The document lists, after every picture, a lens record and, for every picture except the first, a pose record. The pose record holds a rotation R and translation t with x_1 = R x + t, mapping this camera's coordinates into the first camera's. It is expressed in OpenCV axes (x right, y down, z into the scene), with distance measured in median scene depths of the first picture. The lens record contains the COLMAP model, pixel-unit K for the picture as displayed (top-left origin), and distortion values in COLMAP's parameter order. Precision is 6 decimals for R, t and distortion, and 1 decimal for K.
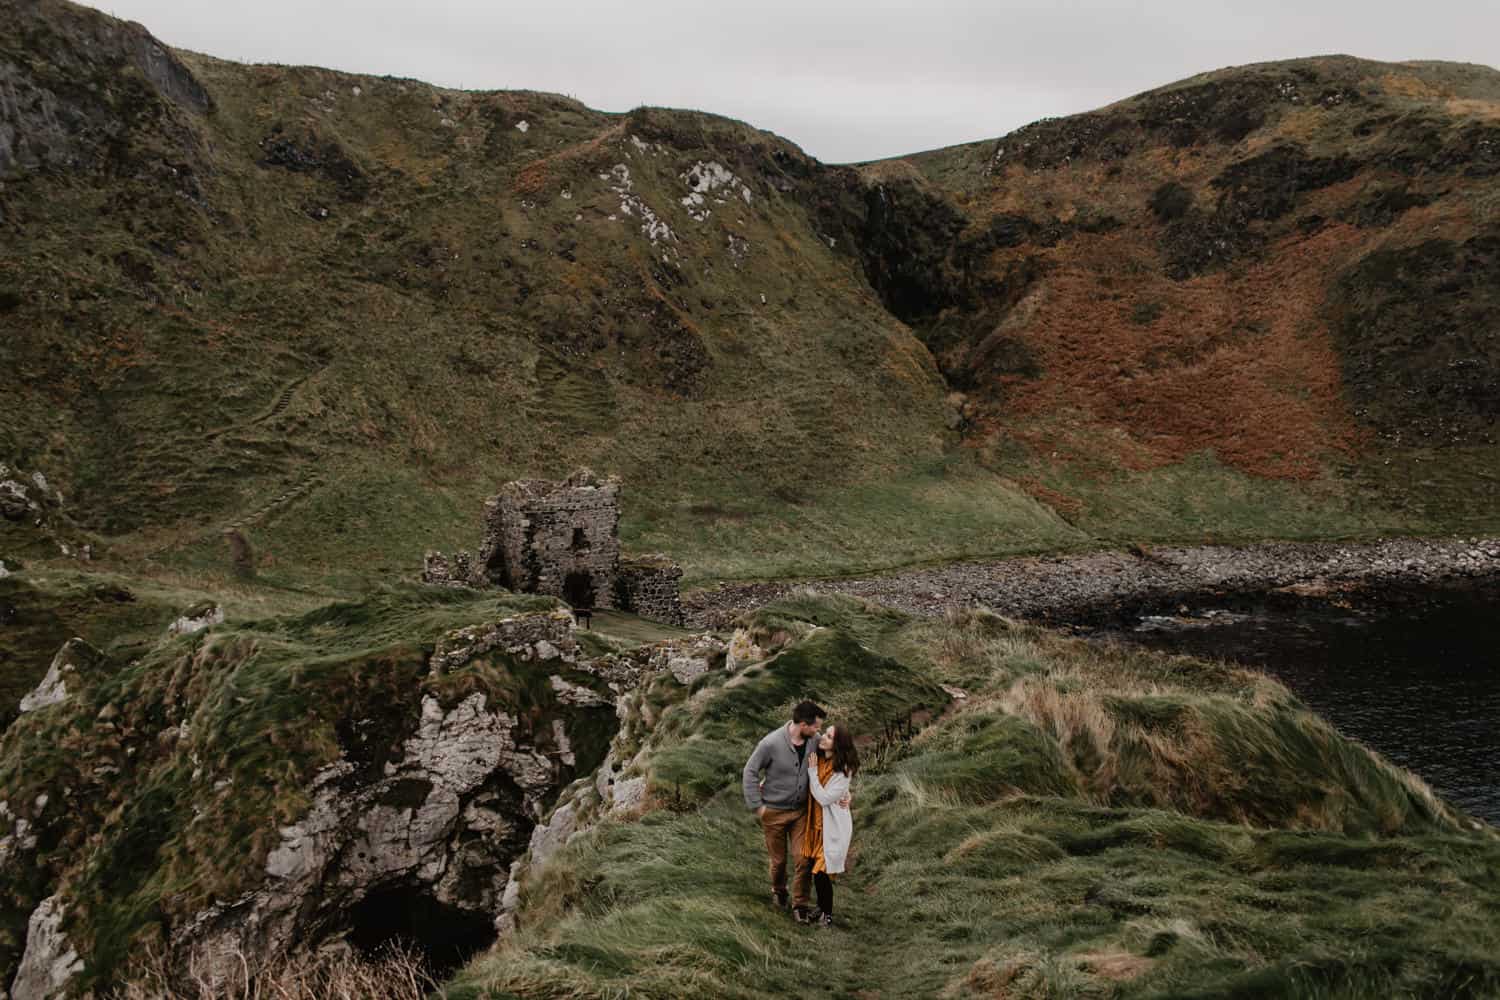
lens RADIAL K [[1445.9, 0, 749.5], [0, 1445.9, 481.6], [0, 0, 1]] dist [-0.020162, 0.000000]
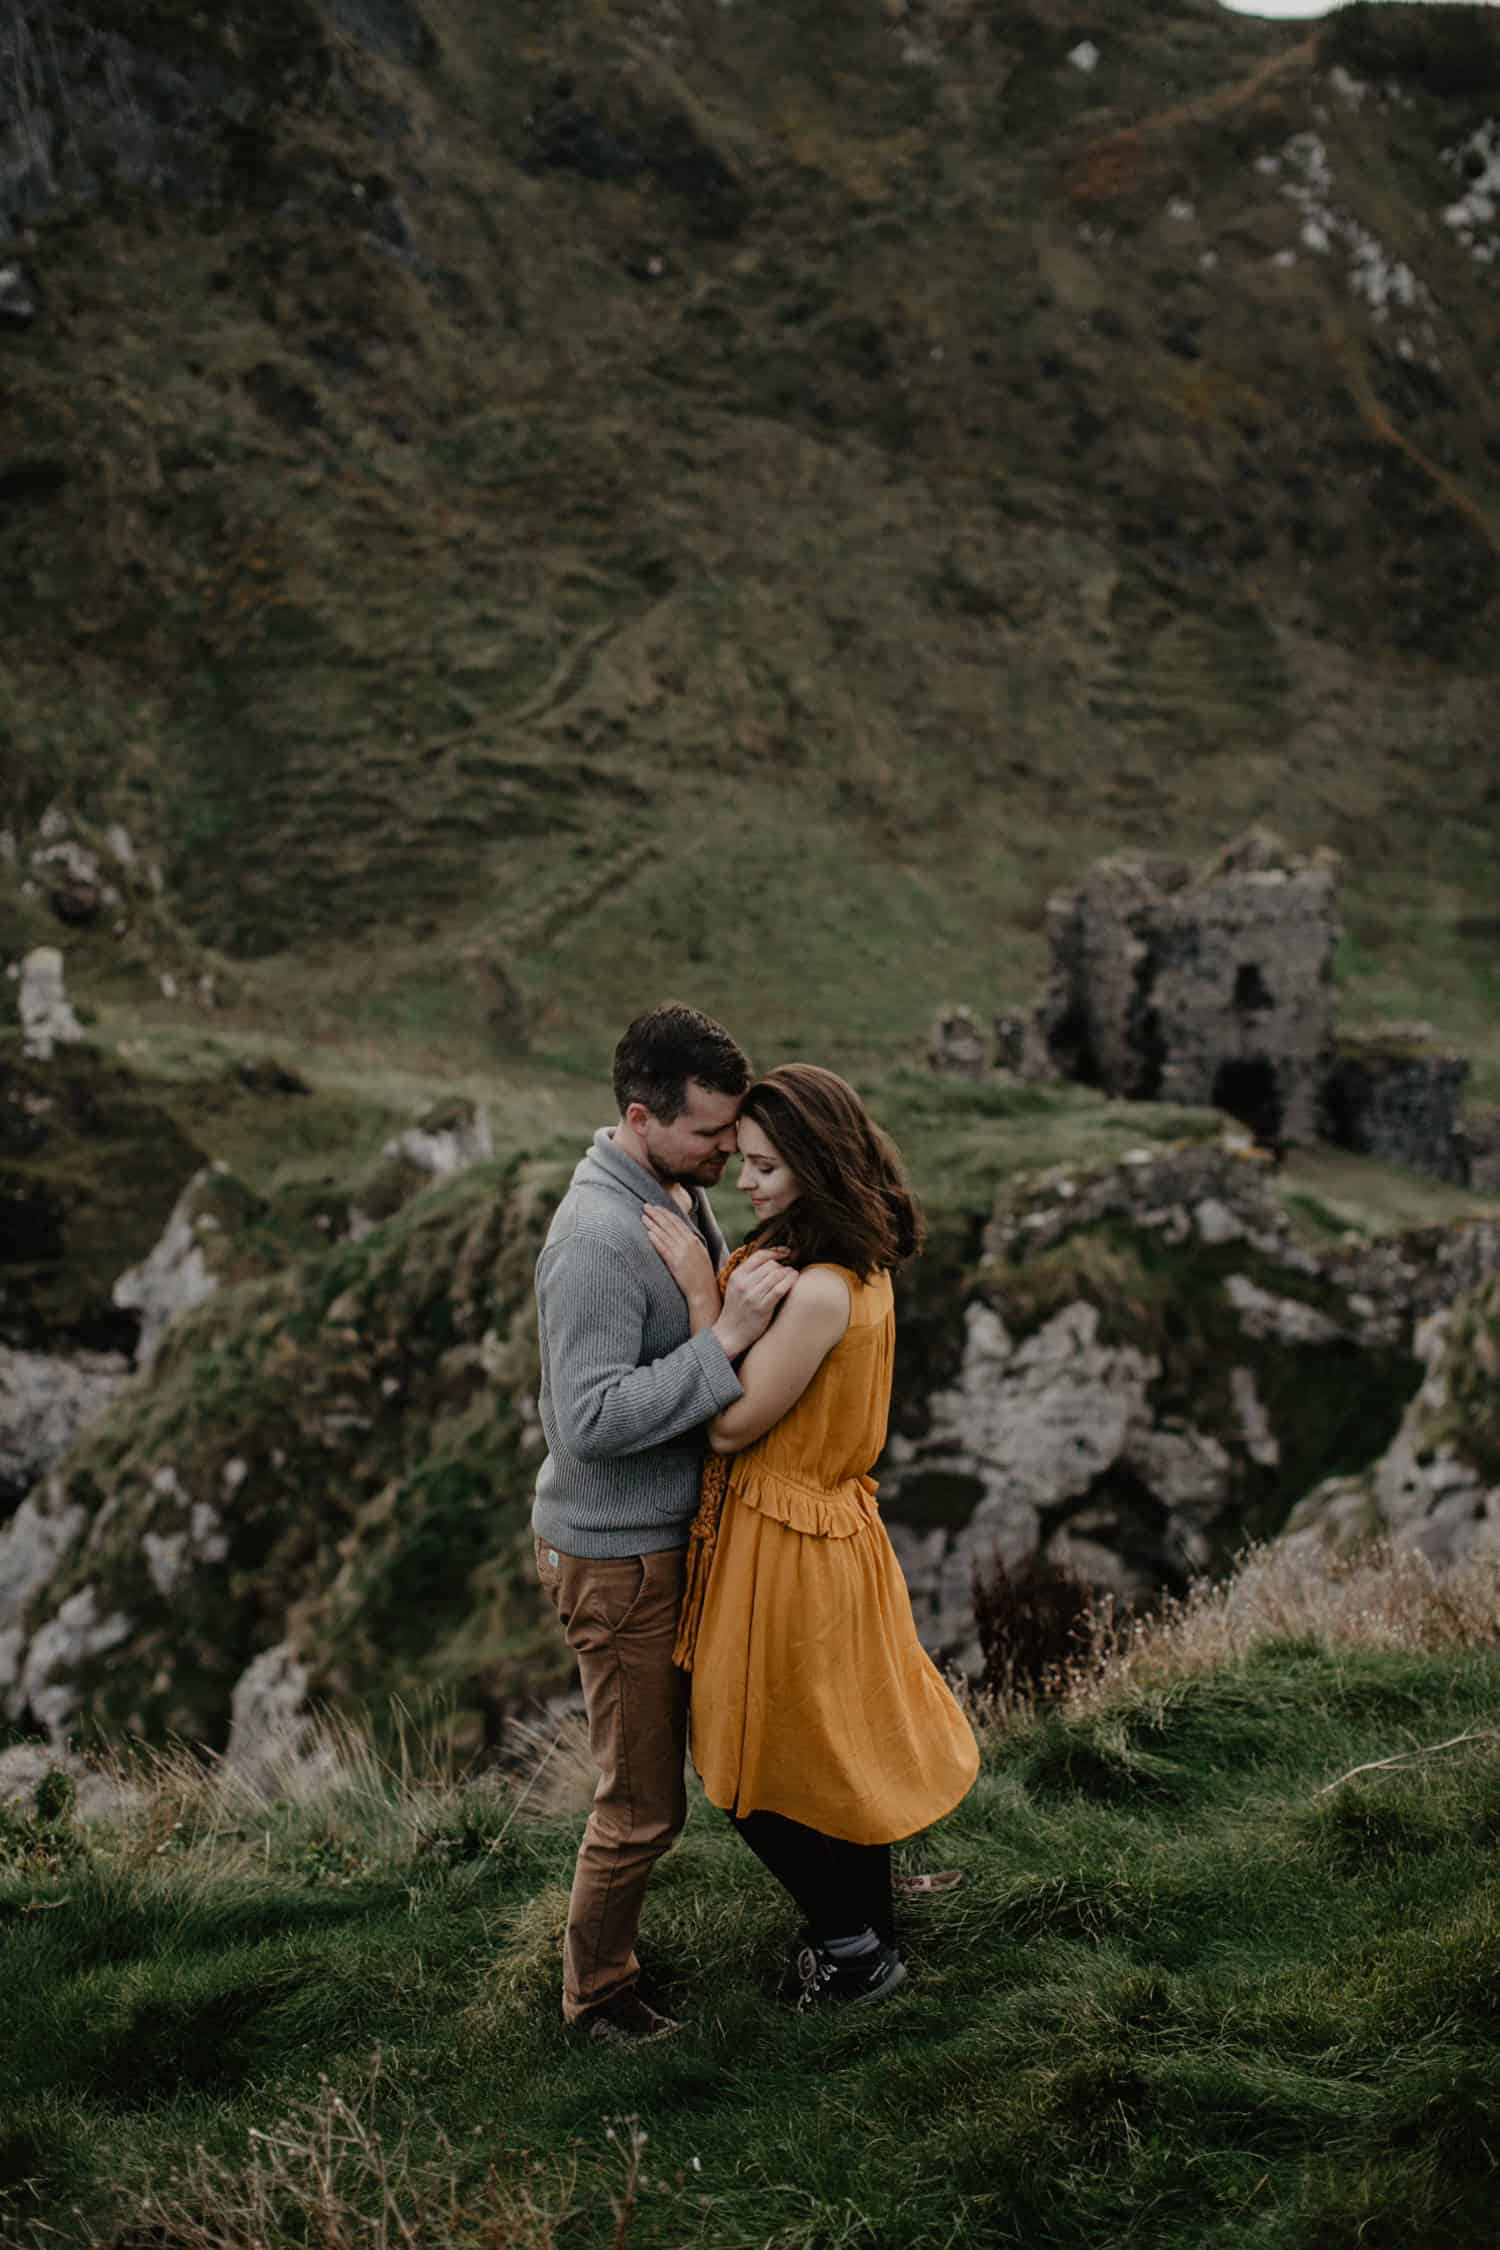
lens RADIAL K [[3294.0, 0, 710.5], [0, 3294.0, 1028.4], [0, 0, 1]] dist [-0.054780, 0.000000]
pose [[0.967814, 0.025659, -0.250356, -0.009770], [-0.012179, 0.998398, 0.055248, -0.001488], [0.251373, -0.050421, 0.966576, -0.025779]]
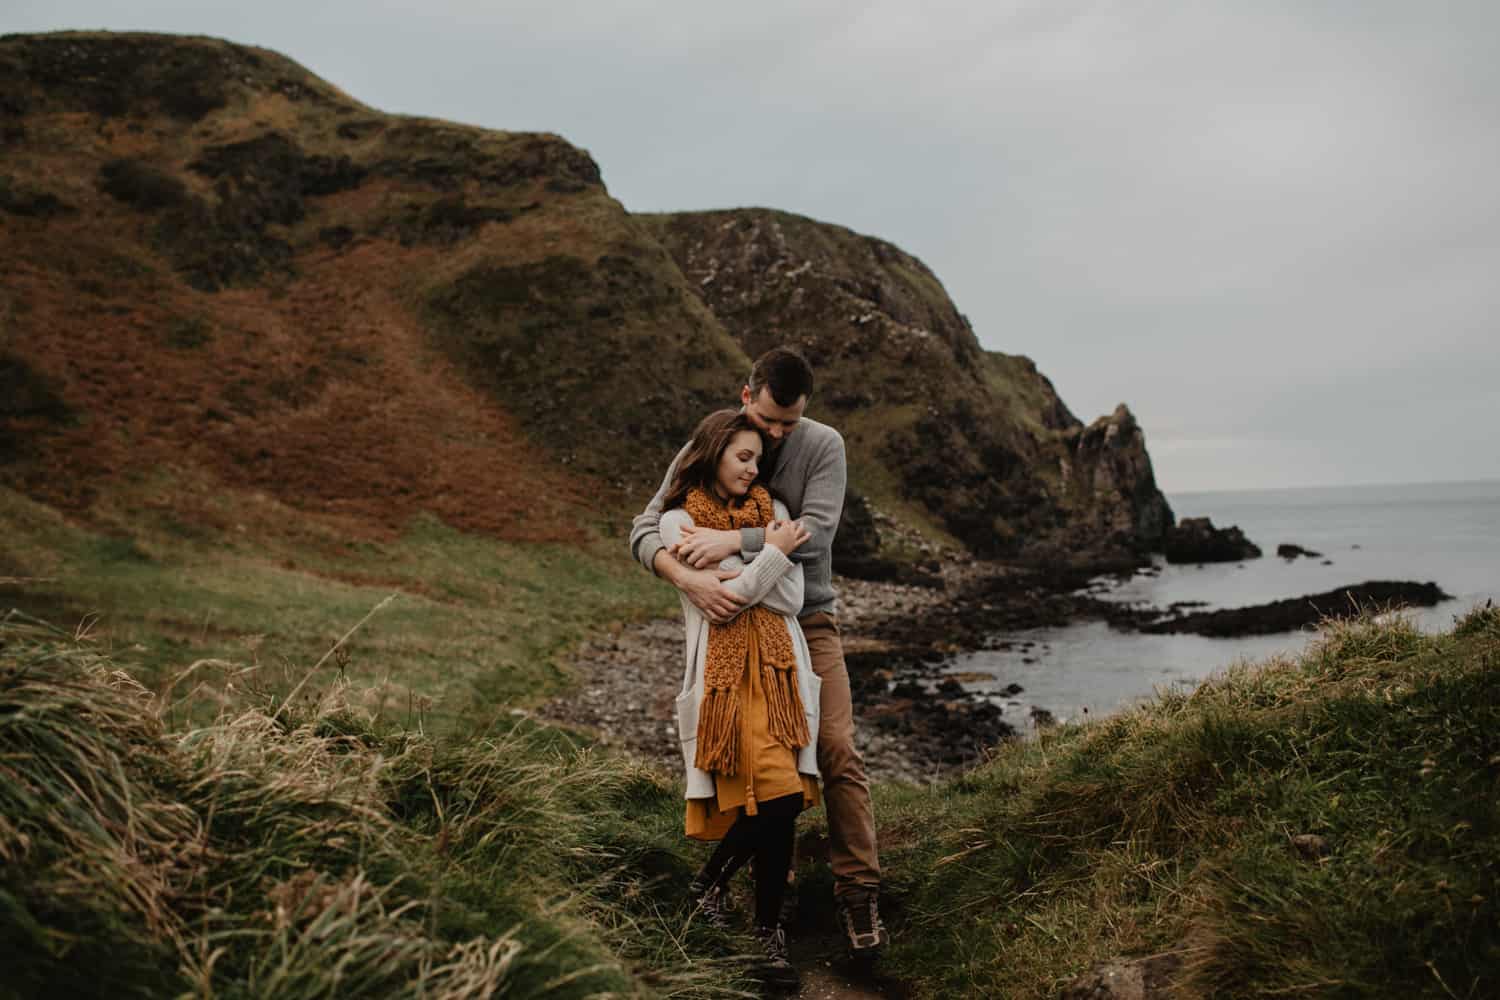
lens RADIAL K [[1623.2, 0, 752.5], [0, 1623.2, 484.1], [0, 0, 1]] dist [-0.020751, 0.000000]
pose [[0.498863, -0.002941, 0.866676, -0.292329], [0.112336, 0.991778, -0.061296, 0.030985], [-0.859370, 0.127937, 0.495091, 0.517981]]
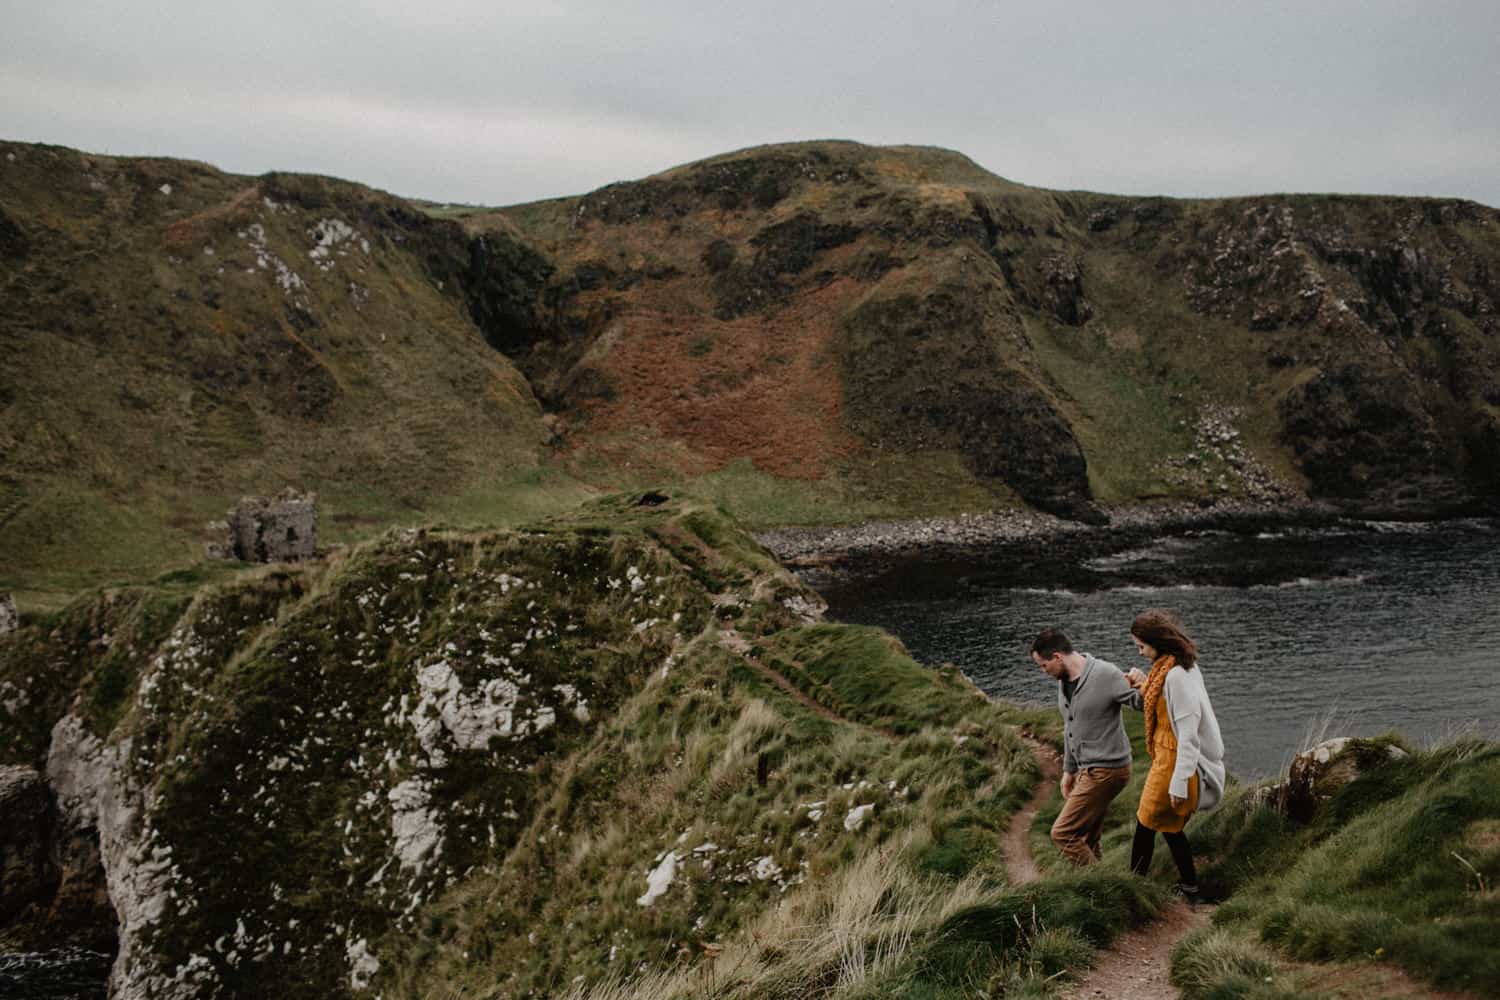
lens RADIAL K [[1469.5, 0, 724.0], [0, 1469.5, 491.6], [0, 0, 1]] dist [-0.029086, 0.000000]
pose [[0.968831, -0.029059, 0.246011, -0.024707], [0.028246, 0.999578, 0.006833, -0.001664], [-0.246106, 0.000329, 0.969243, -0.290420]]
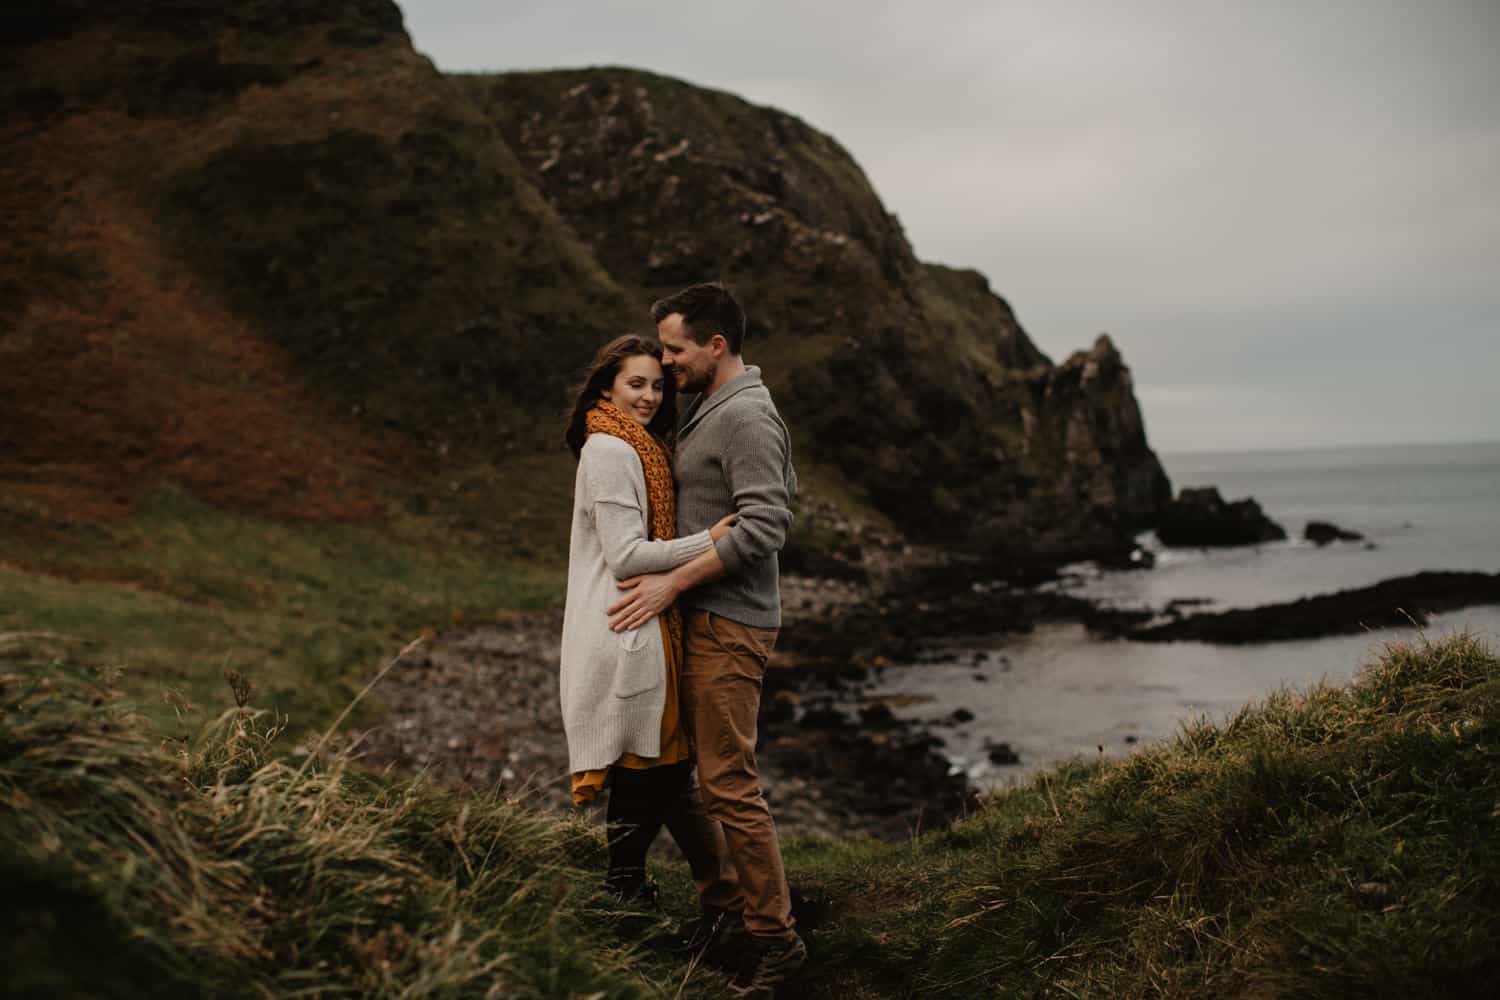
lens RADIAL K [[2196.0, 0, 740.0], [0, 2196.0, 496.9], [0, 0, 1]] dist [-0.054780, 0.000000]
pose [[0.445487, -0.025671, 0.894920, -0.296724], [0.115520, 0.992881, -0.029024, 0.030373], [-0.887804, 0.116311, 0.445281, 0.517354]]
